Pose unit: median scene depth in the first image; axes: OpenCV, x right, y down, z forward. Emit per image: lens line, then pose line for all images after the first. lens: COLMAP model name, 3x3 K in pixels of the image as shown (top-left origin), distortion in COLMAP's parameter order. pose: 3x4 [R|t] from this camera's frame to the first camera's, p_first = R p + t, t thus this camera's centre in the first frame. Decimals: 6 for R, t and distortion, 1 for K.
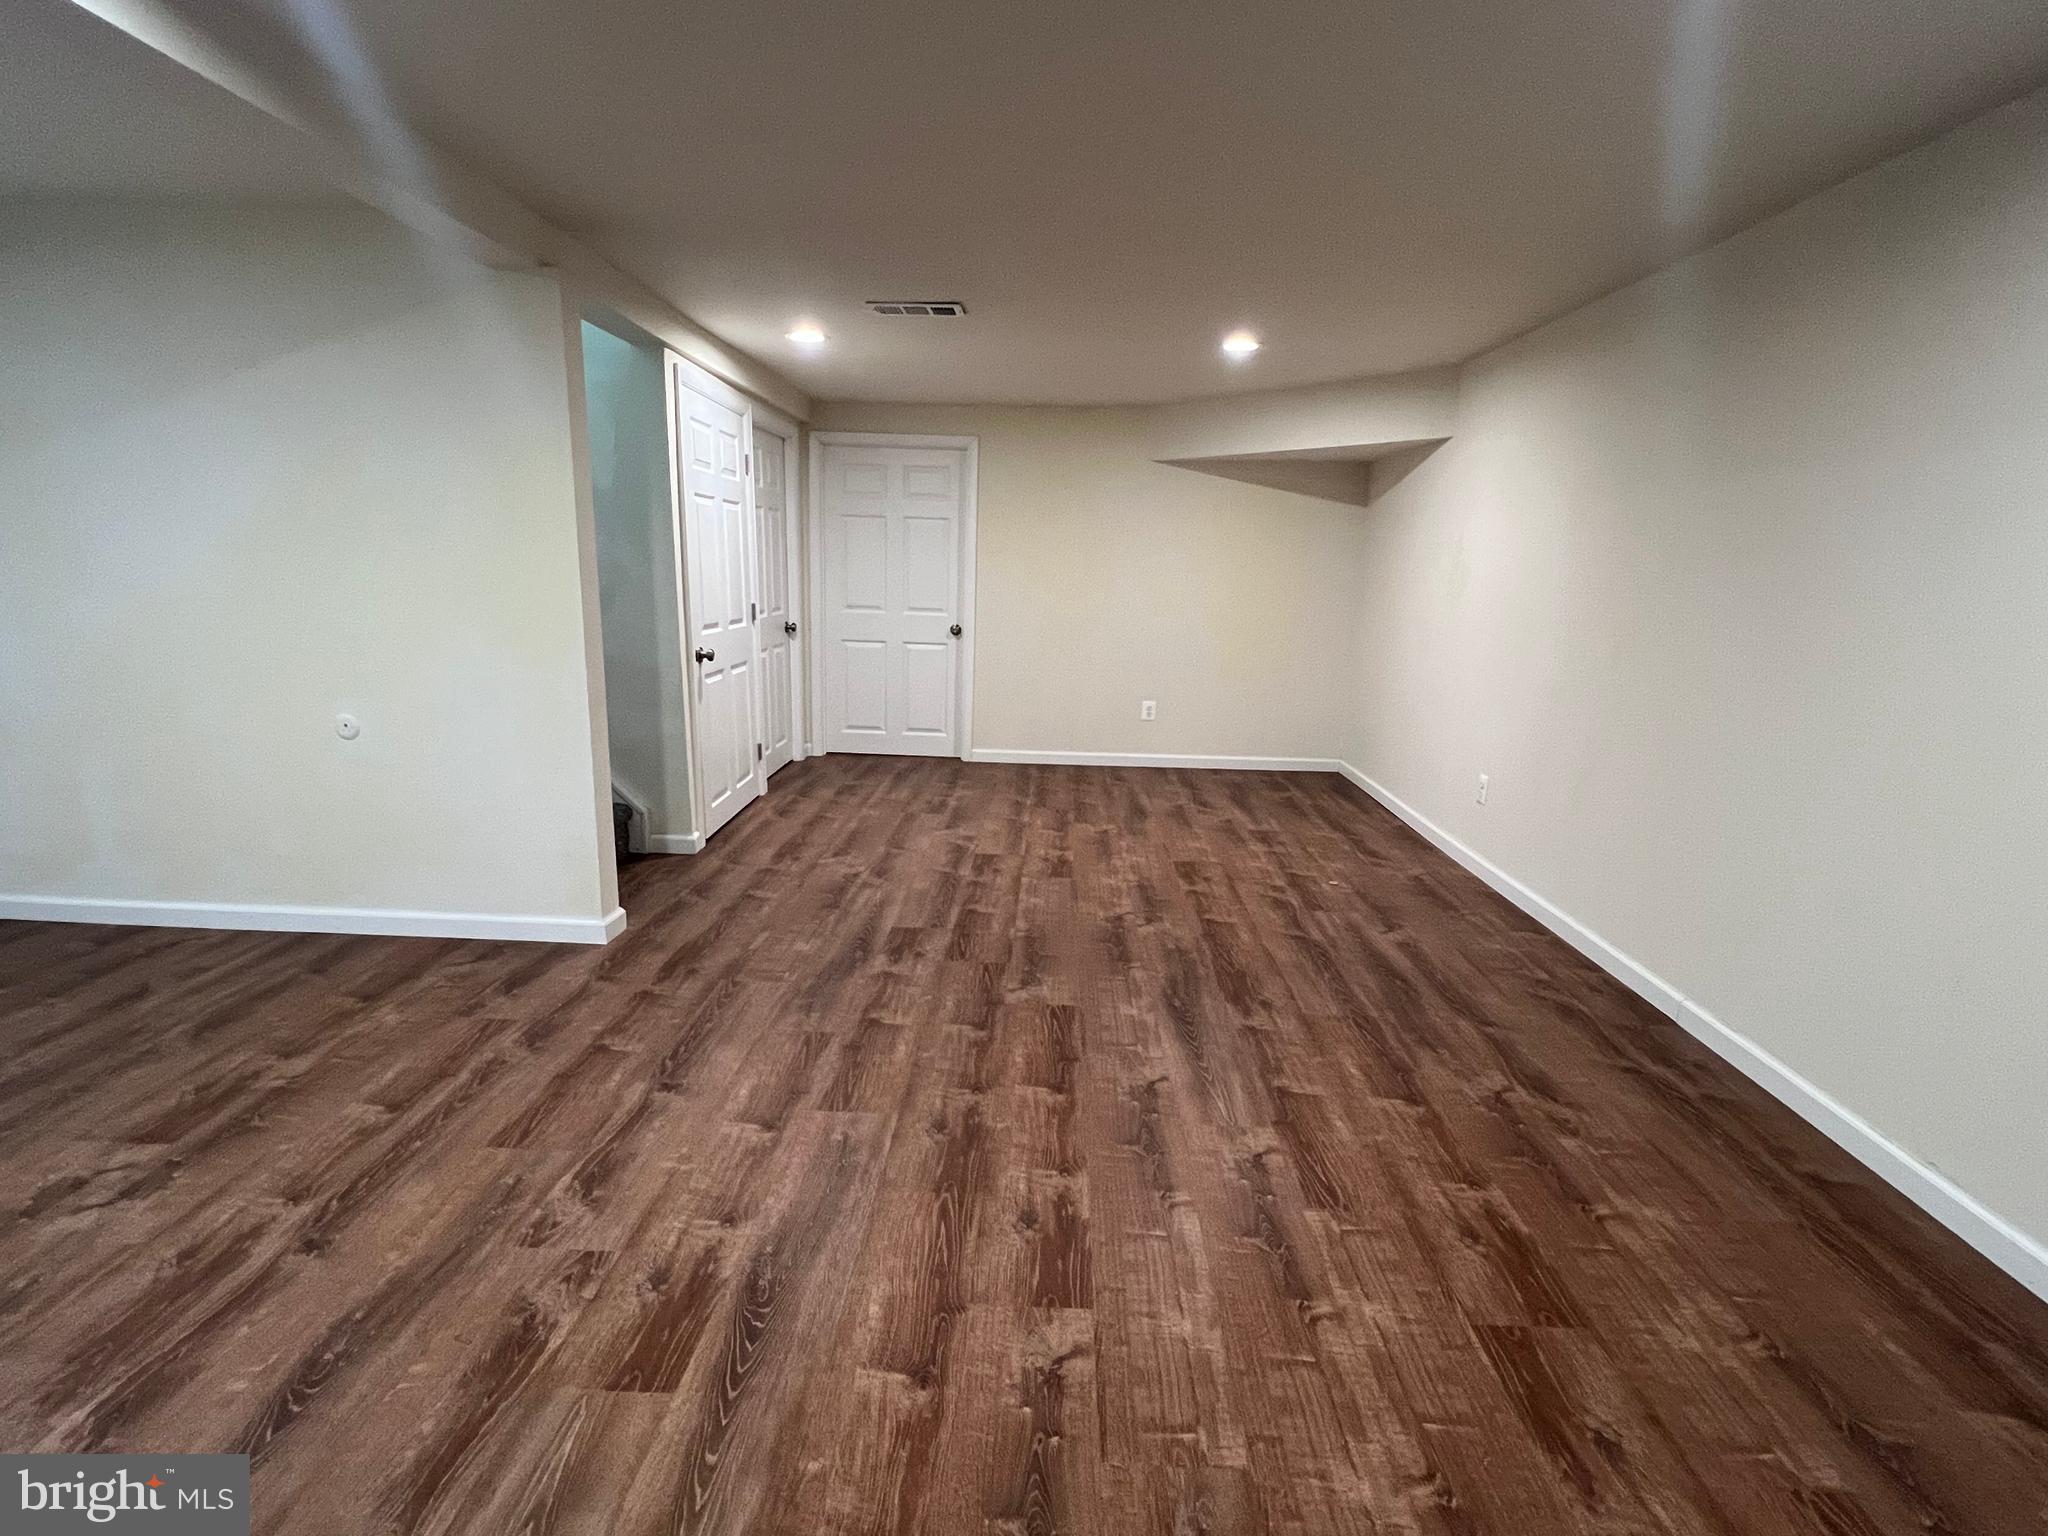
lens RADIAL K [[982.4, 0, 1027.1], [0, 982.4, 777.8], [0, 0, 1]] dist [0.000547, -0.000003]
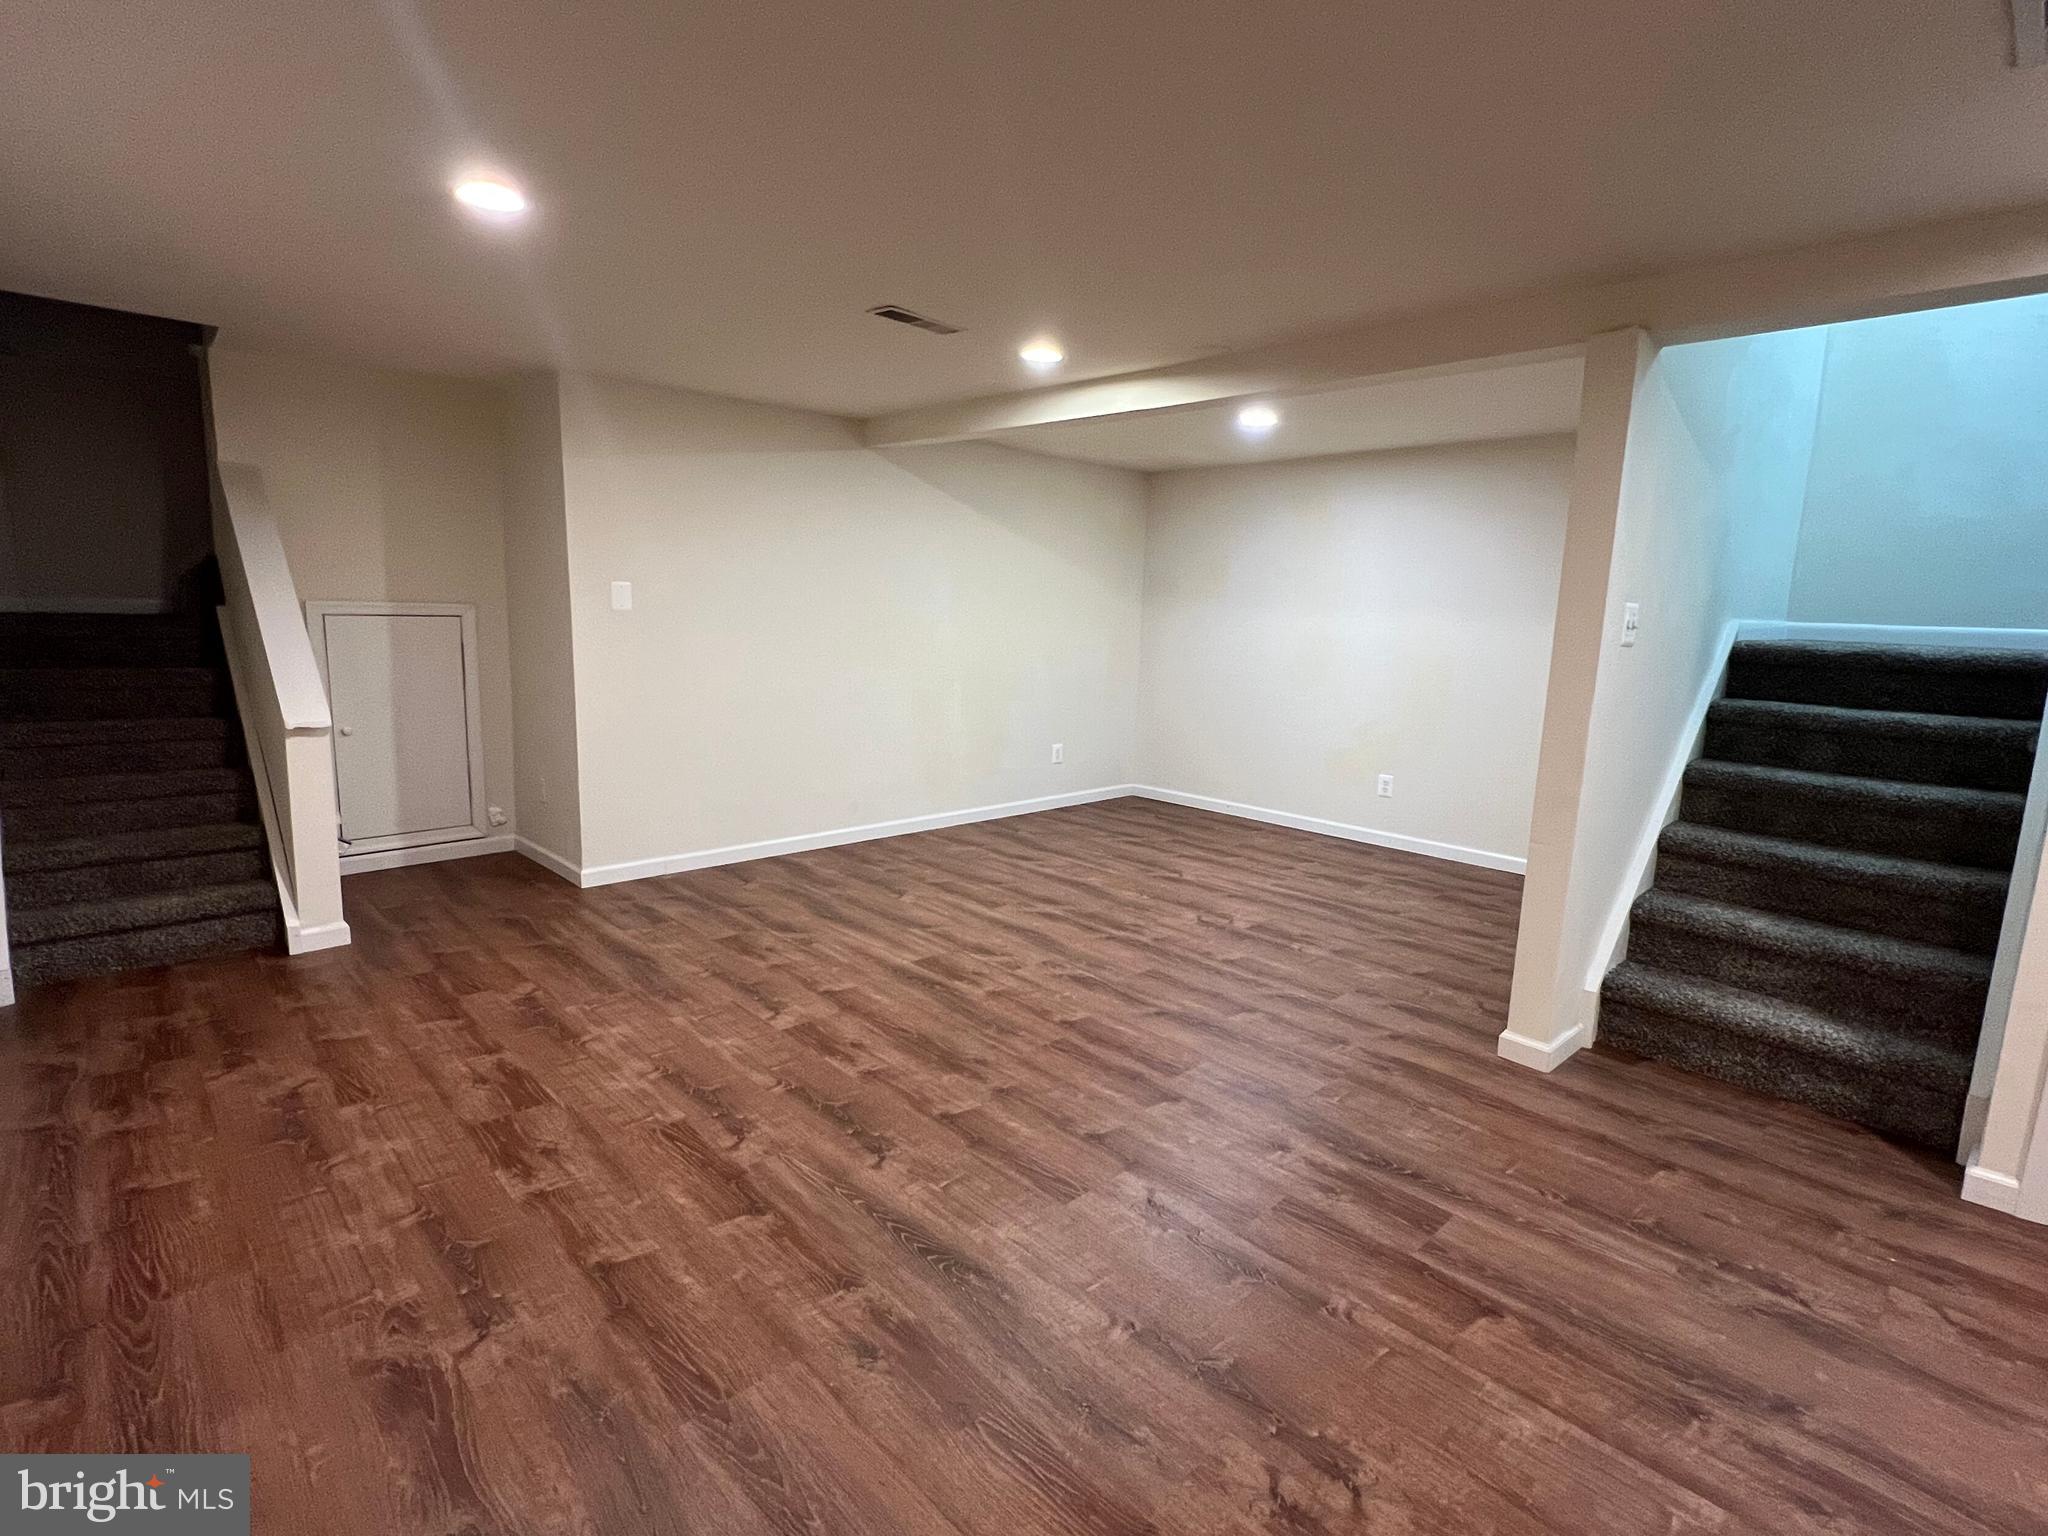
lens RADIAL K [[982.4, 0, 1036.0], [0, 982.4, 762.7], [0, 0, 1]] dist [0.000547, -0.000003]
pose [[-0.690976, 0.066382, -0.719823, 0.698098], [-0.204346, 0.937223, 0.282587, -0.352442], [0.693394, 0.342353, -0.634034, 1.610822]]
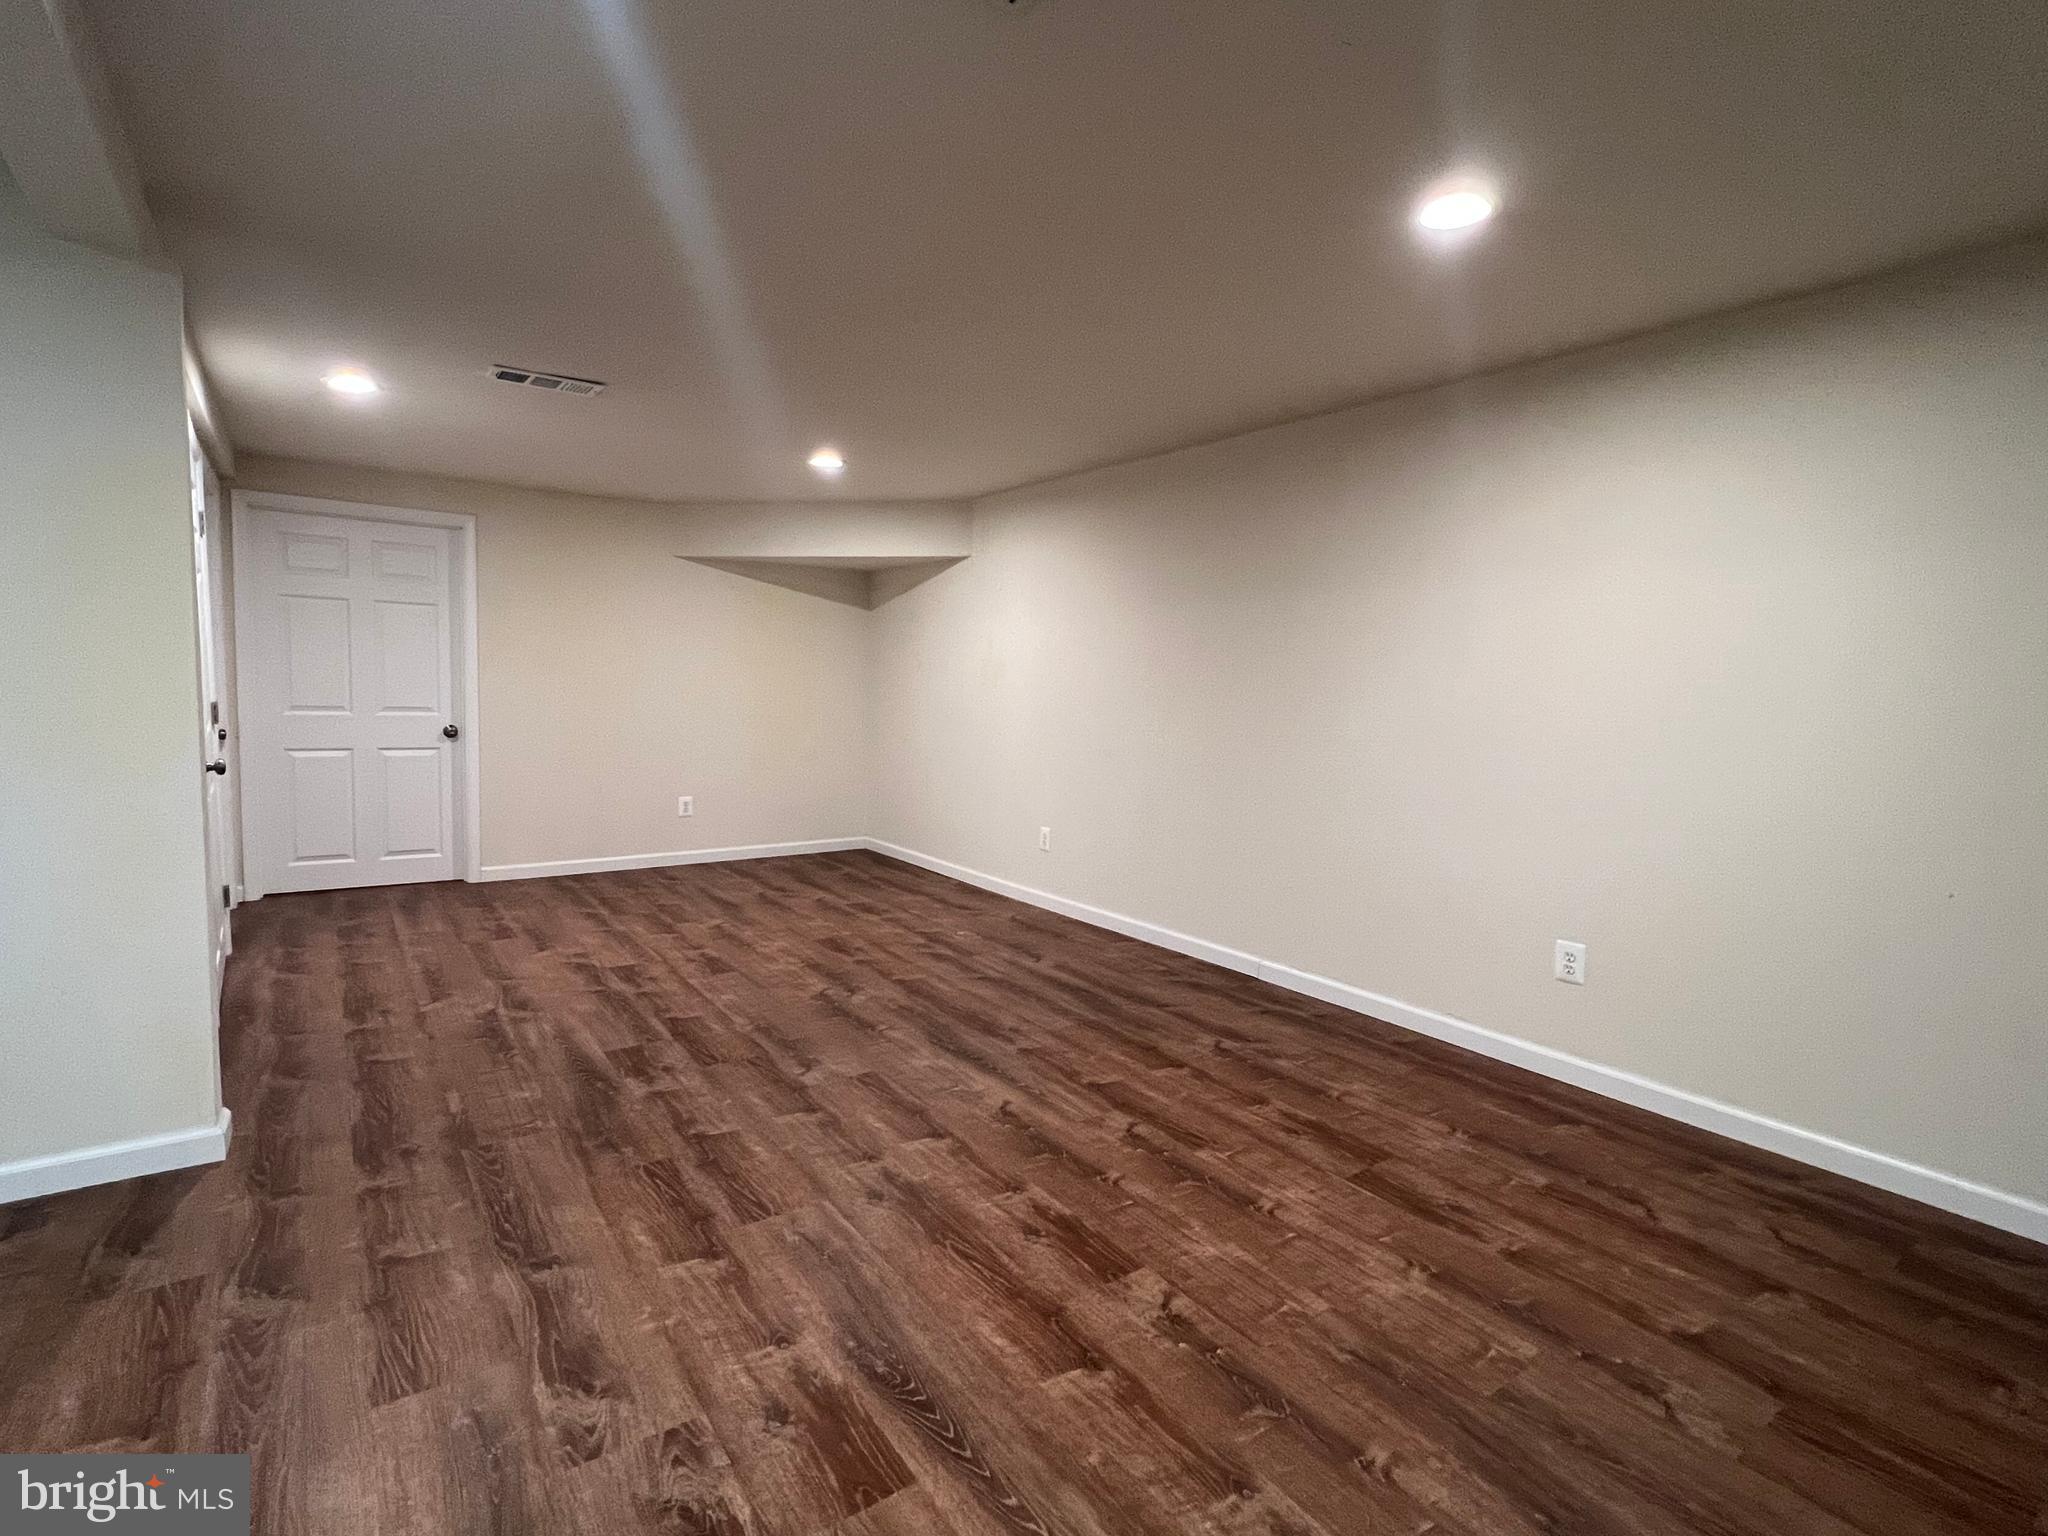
lens RADIAL K [[982.4, 0, 1022.6], [0, 982.4, 779.6], [0, 0, 1]] dist [0.000547, -0.000003]
pose [[0.795778, -0.064168, 0.602179, -0.511878], [0.124326, 0.990501, -0.058750, 0.010855], [-0.592689, 0.121619, 0.796197, 0.058530]]
